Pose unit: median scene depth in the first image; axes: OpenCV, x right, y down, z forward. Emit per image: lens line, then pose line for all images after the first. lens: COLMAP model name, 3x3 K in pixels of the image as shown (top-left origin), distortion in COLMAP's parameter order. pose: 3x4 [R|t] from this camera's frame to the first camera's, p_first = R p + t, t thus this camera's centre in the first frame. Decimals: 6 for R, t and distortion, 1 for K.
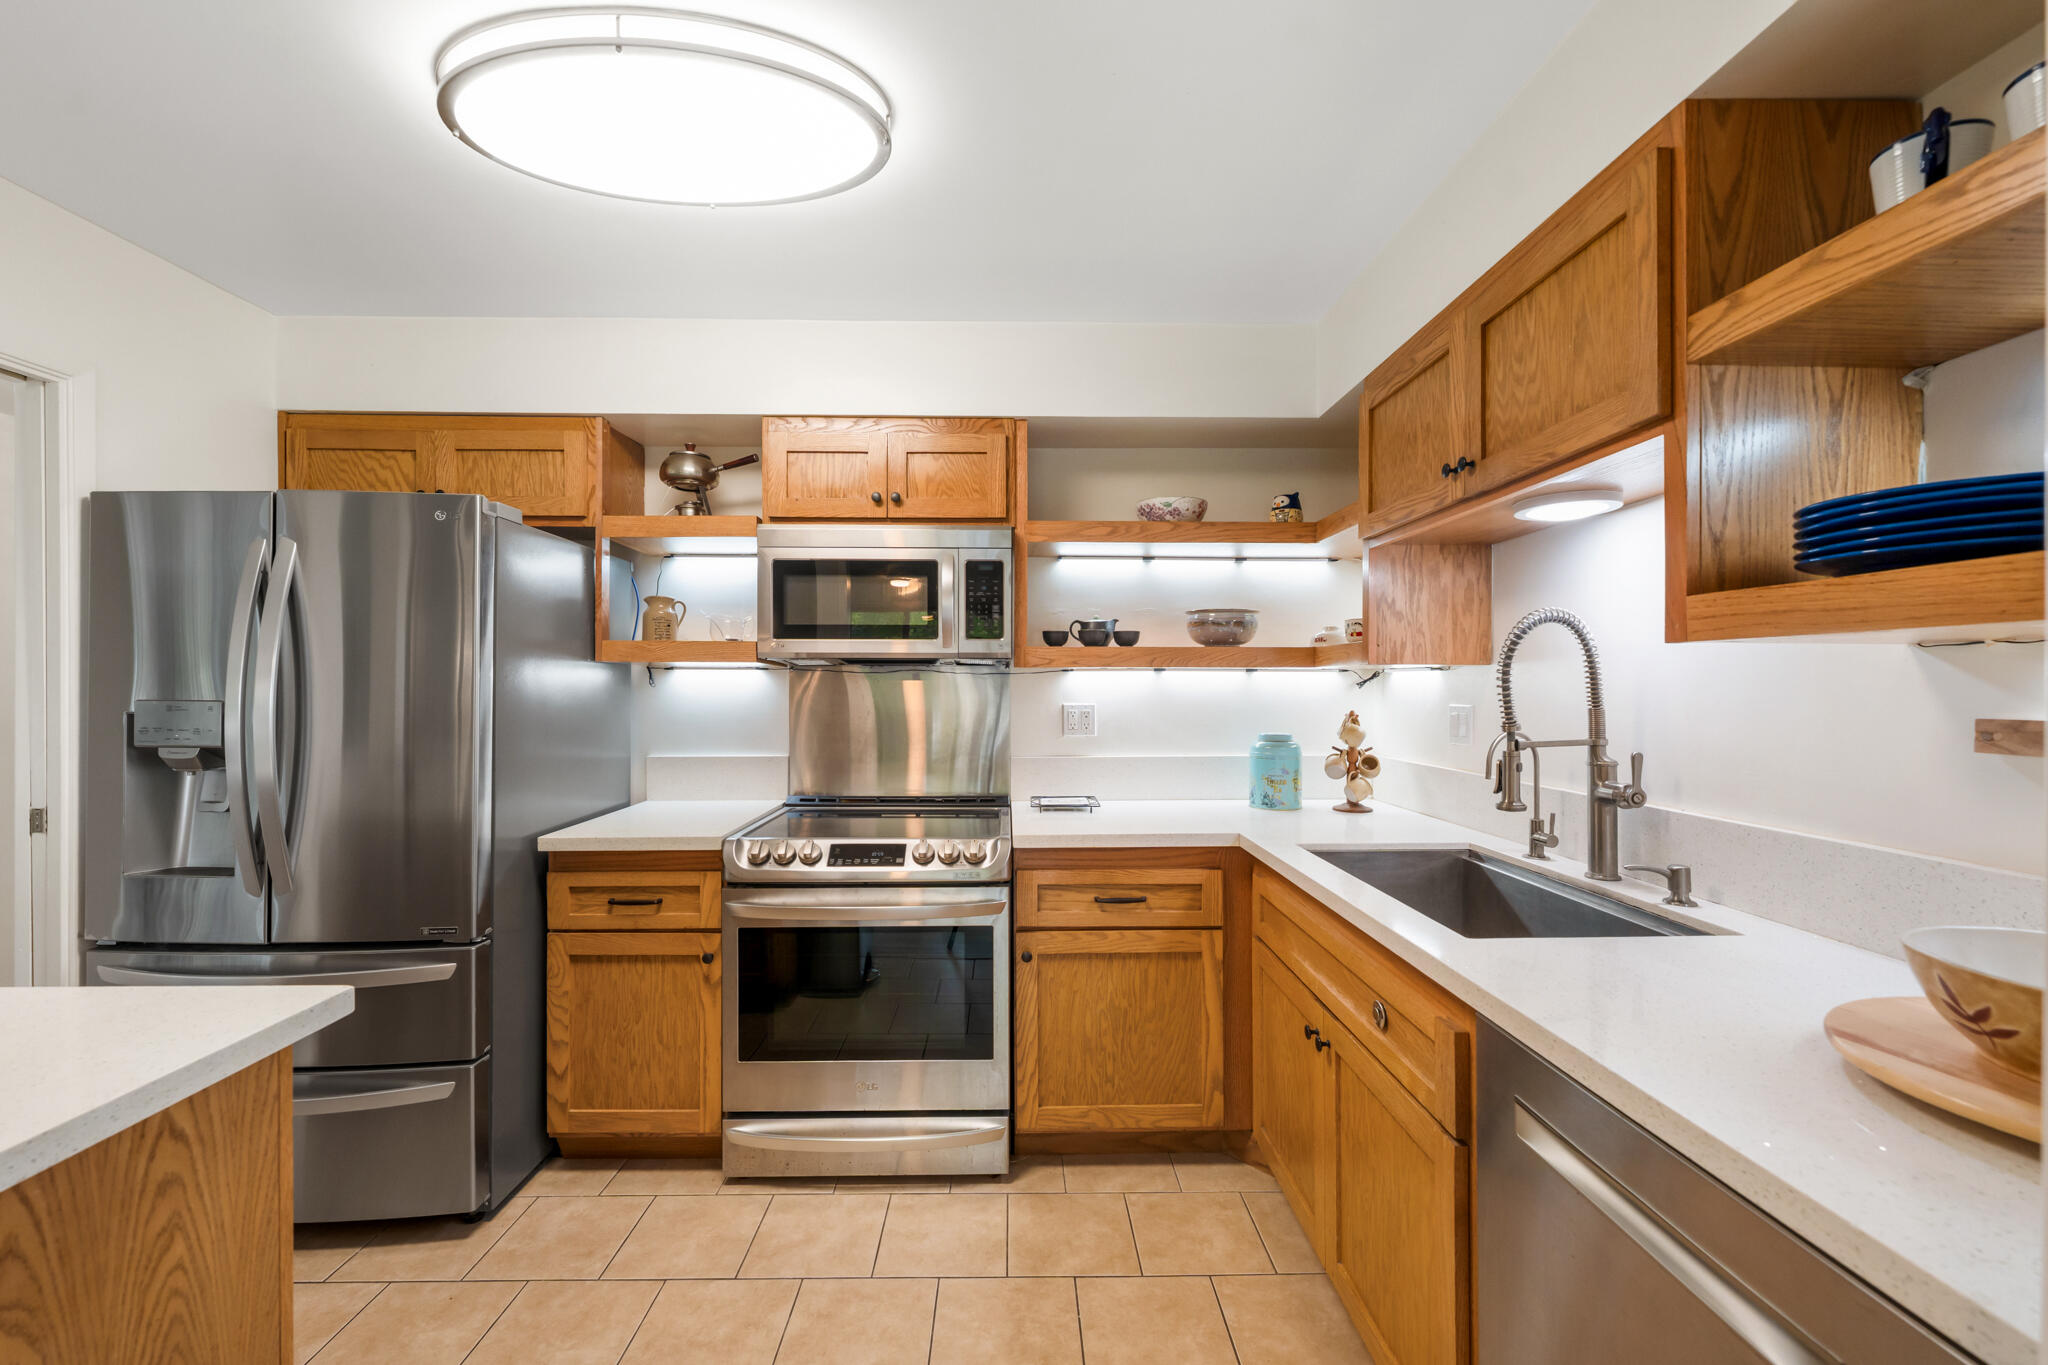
lens RADIAL K [[828.8, 0, 1021.5], [0, 828.8, 687.4], [0, 0, 1]] dist [0.001564, -0.001458]
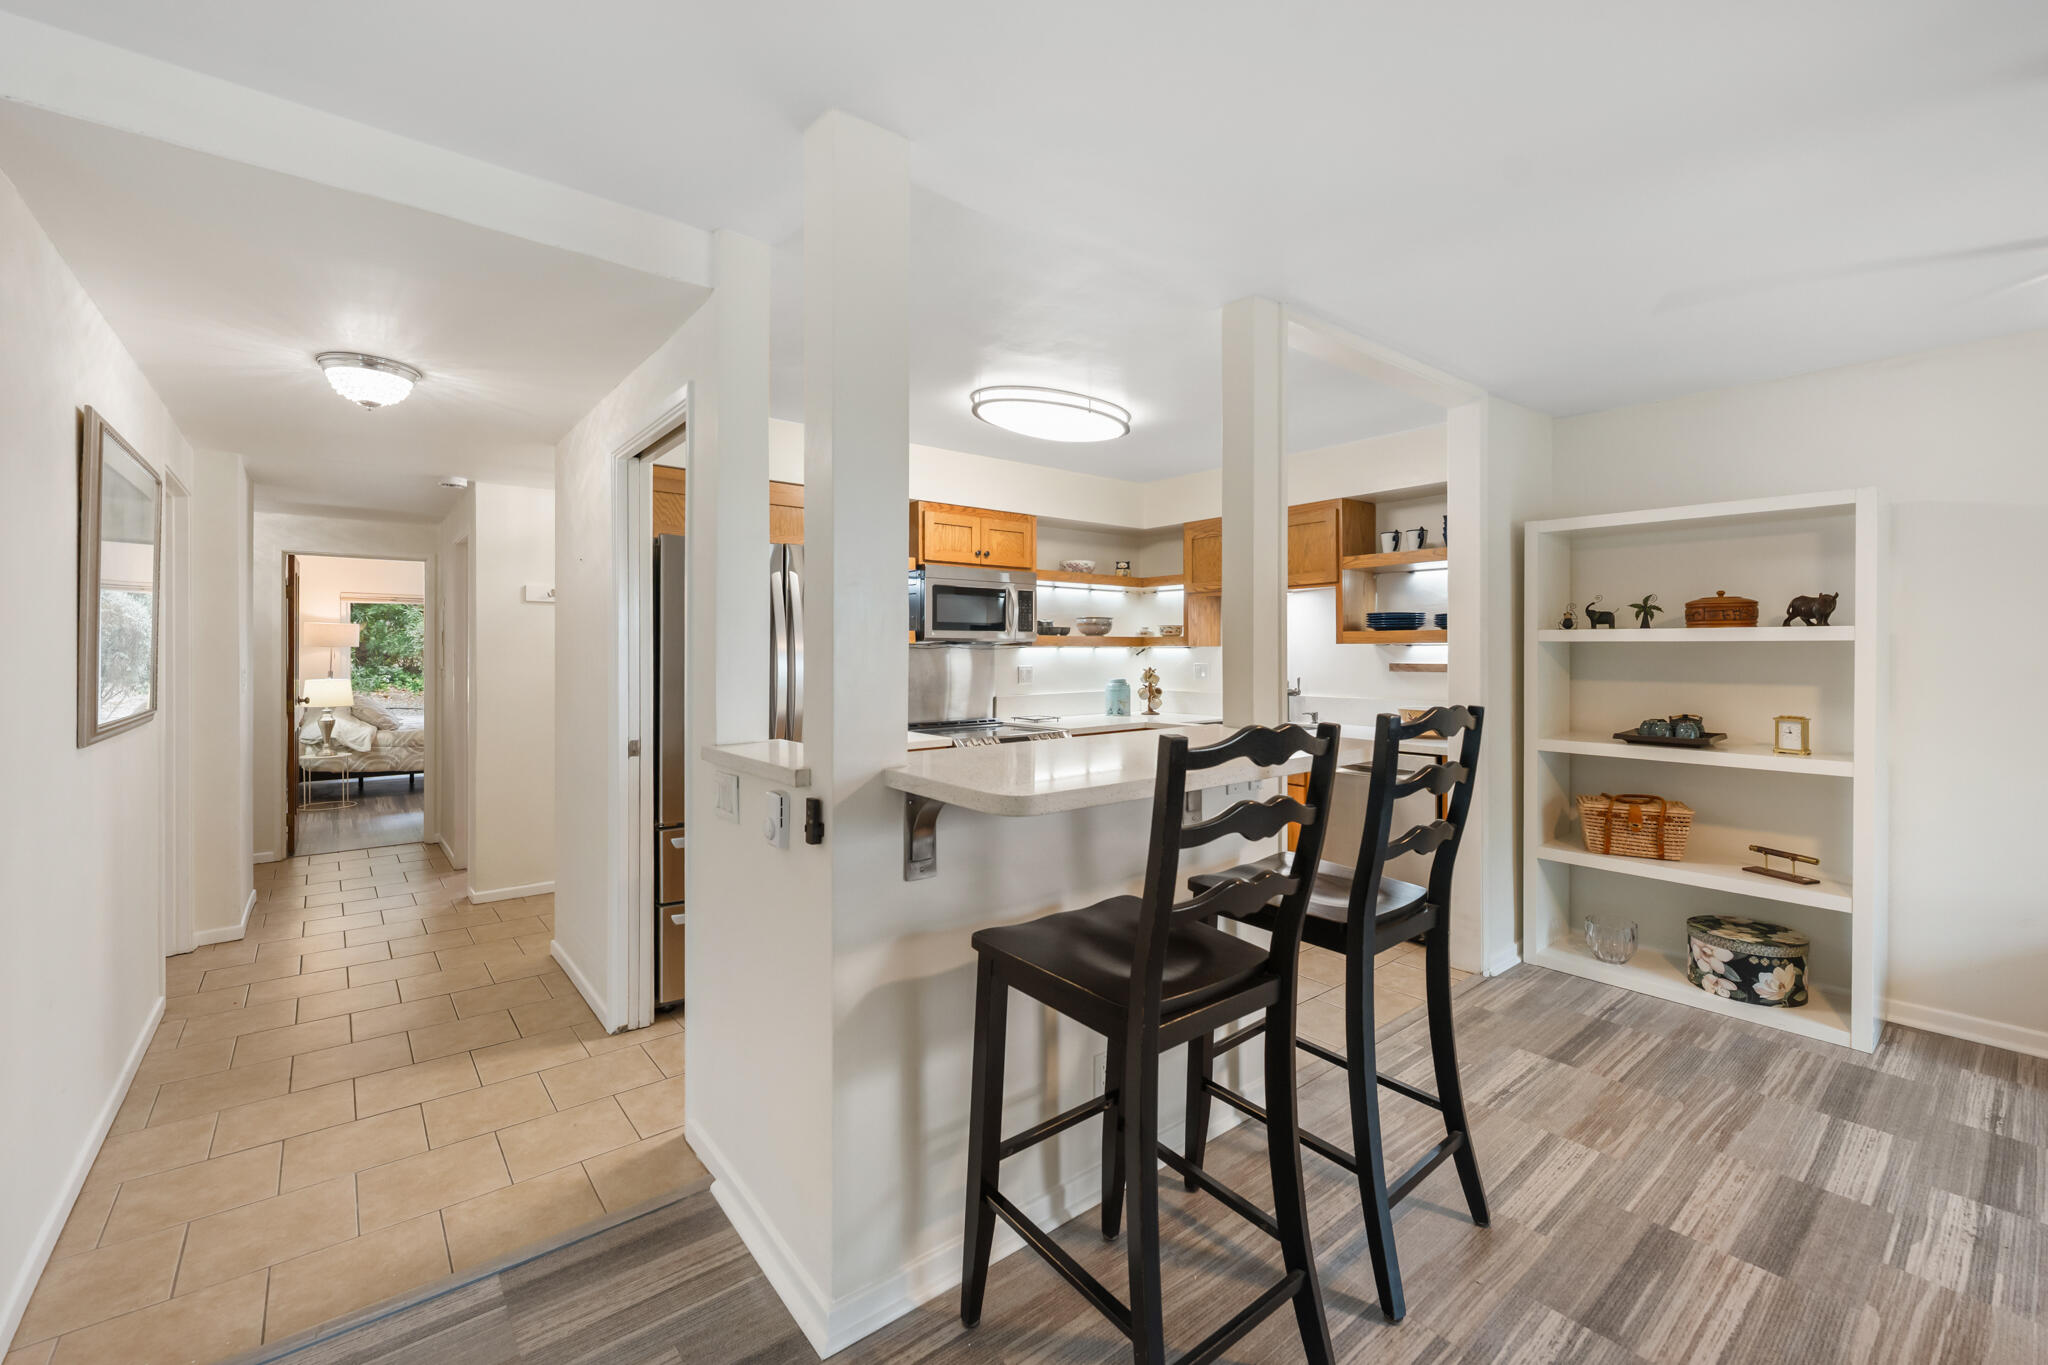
lens RADIAL K [[828.8, 0, 1022.5], [0, 828.8, 647.6], [0, 0, 1]] dist [0.001564, -0.001458]
pose [[0.791931, 0.001785, 0.610608, -1.348396], [0.003232, 0.999969, -0.007115, -0.008766], [-0.610602, 0.007608, 0.791901, -0.551495]]
